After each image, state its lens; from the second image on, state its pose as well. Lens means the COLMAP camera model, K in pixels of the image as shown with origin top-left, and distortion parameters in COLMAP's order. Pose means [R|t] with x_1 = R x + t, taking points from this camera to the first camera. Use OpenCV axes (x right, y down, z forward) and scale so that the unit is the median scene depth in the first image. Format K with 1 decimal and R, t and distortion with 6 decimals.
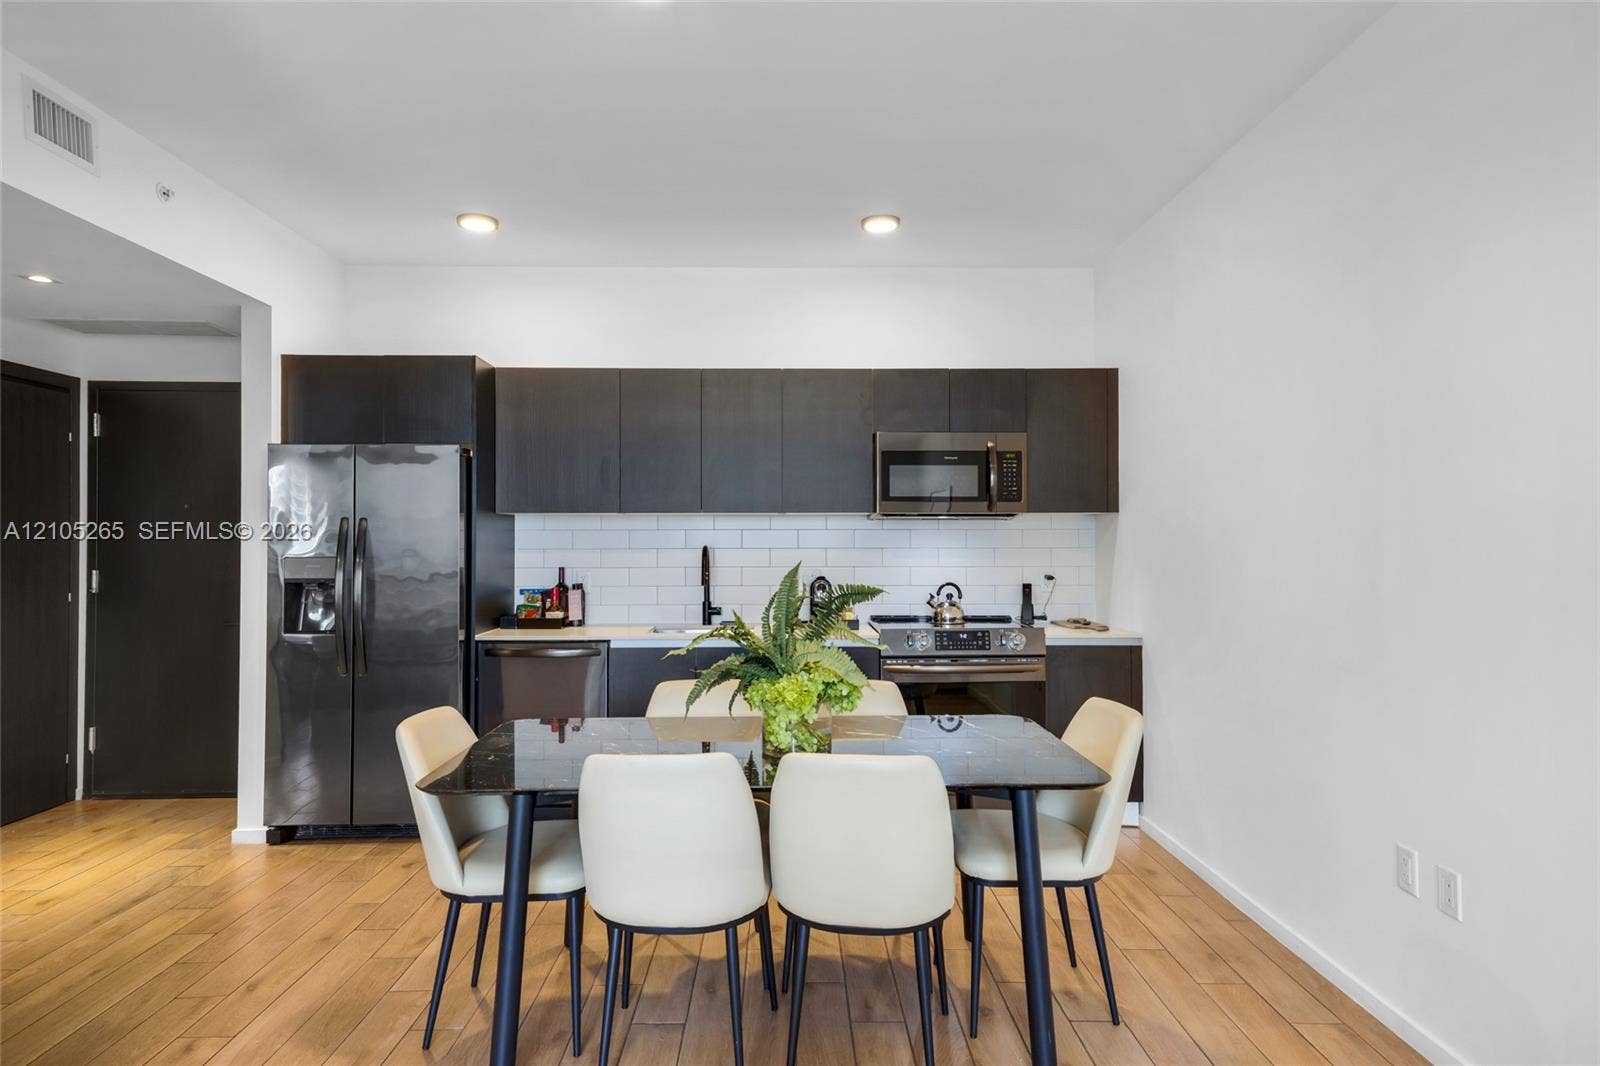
lens RADIAL K [[916.5, 0, 797.3], [0, 916.5, 540.7], [0, 0, 1]] dist [0.027491, 0.001673]
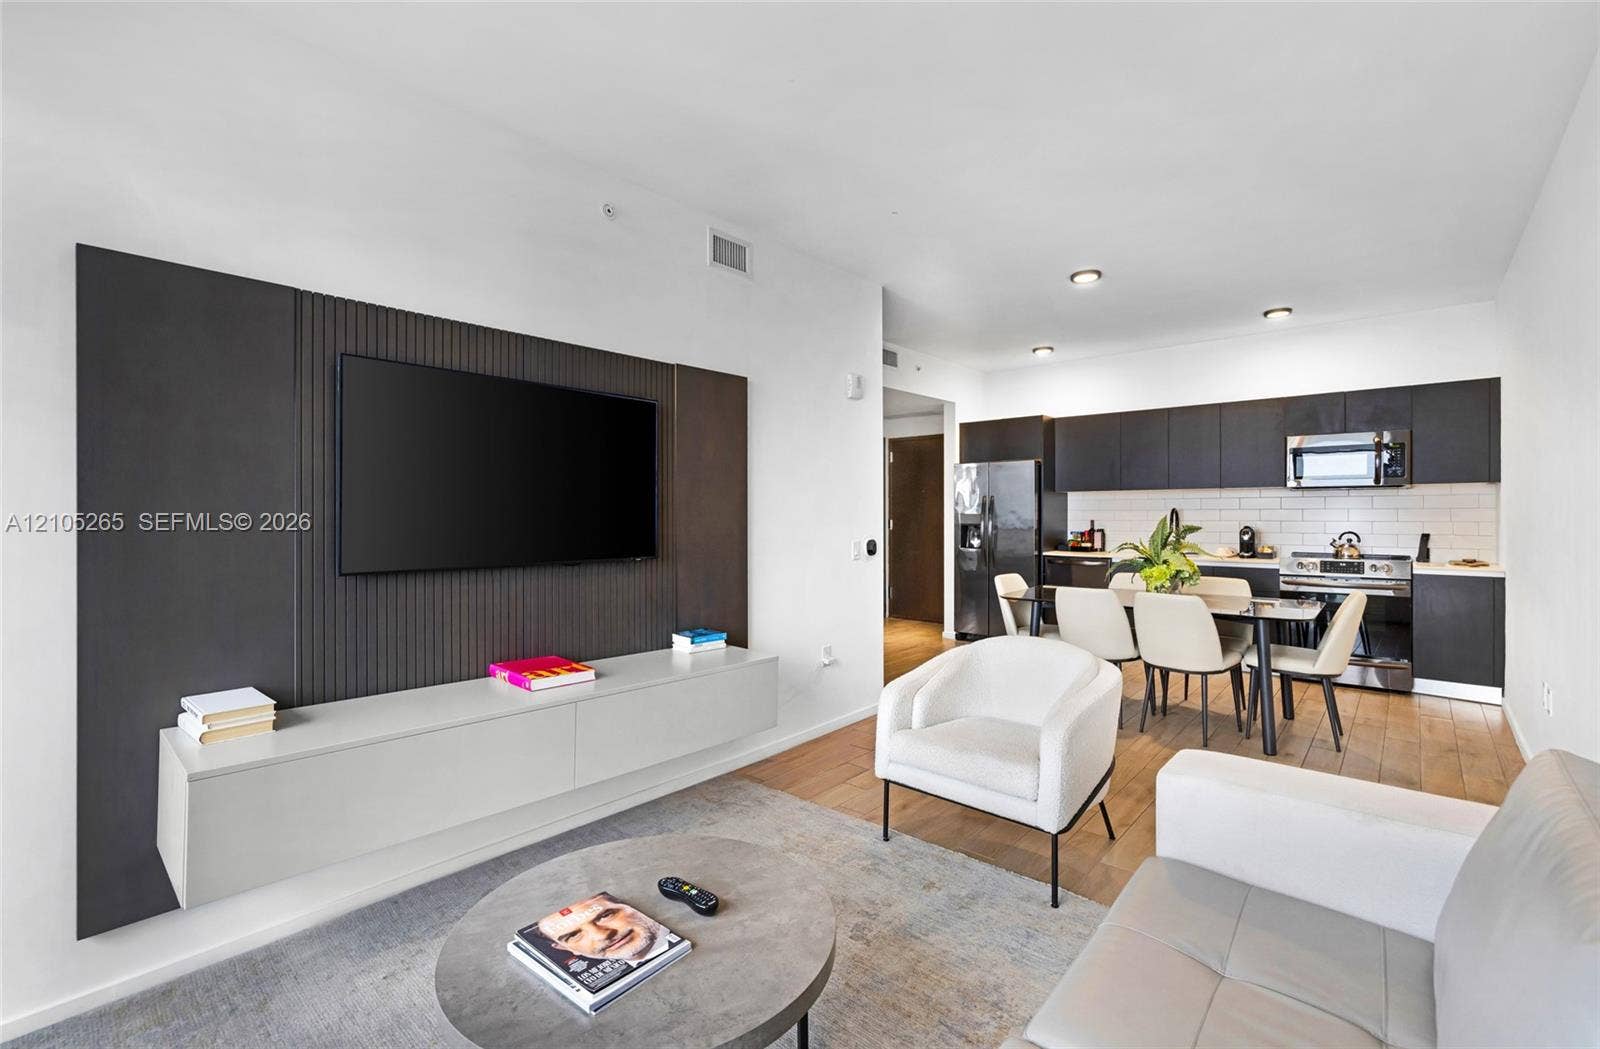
lens RADIAL K [[695.7, 0, 810.0], [0, 695.7, 513.2], [0, 0, 1]] dist [0.003939, 0.000616]
pose [[0.745715, -0.000122, -0.666266, 0.272197], [0.007287, 0.999942, 0.007974, -0.000172], [0.666226, -0.010801, 0.745672, -0.459511]]
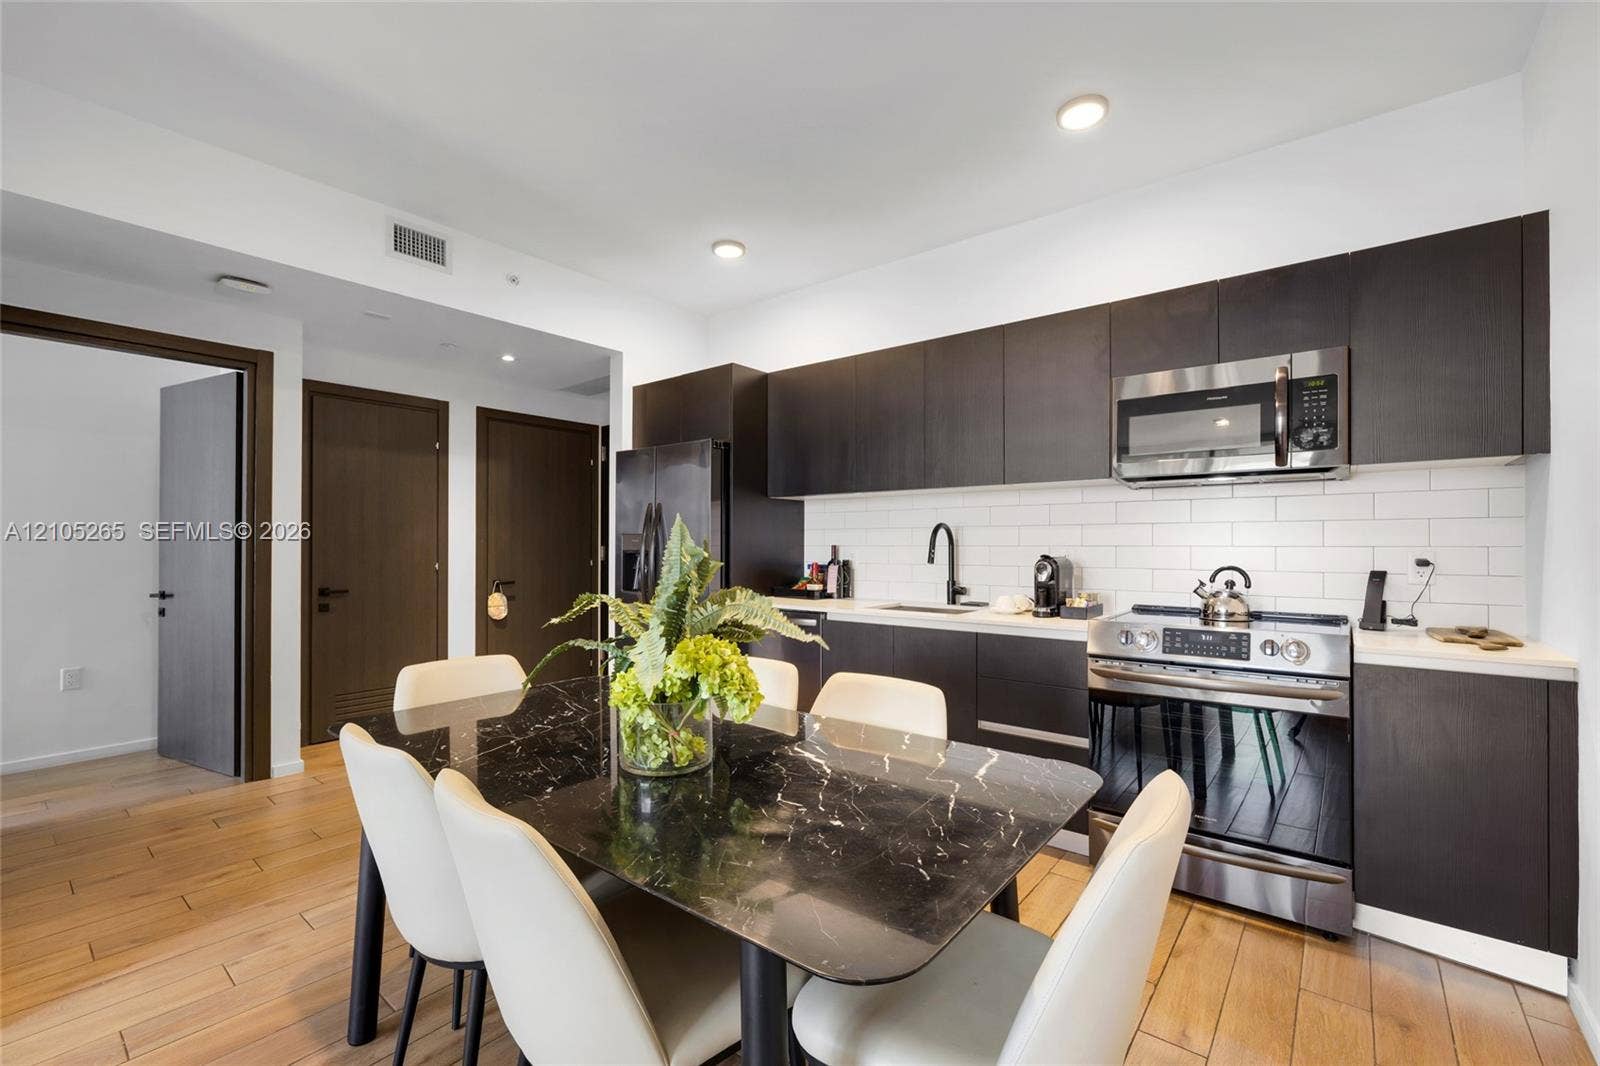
lens RADIAL K [[693.5, 0, 792.2], [0, 693.5, 539.5], [0, 0, 1]] dist [0.000422, 0.000410]
pose [[0.770299, -0.002577, -0.637677, 0.255147], [0.004532, 0.999989, 0.001433, 0.021886], [0.637666, -0.003994, 0.770302, 0.337709]]
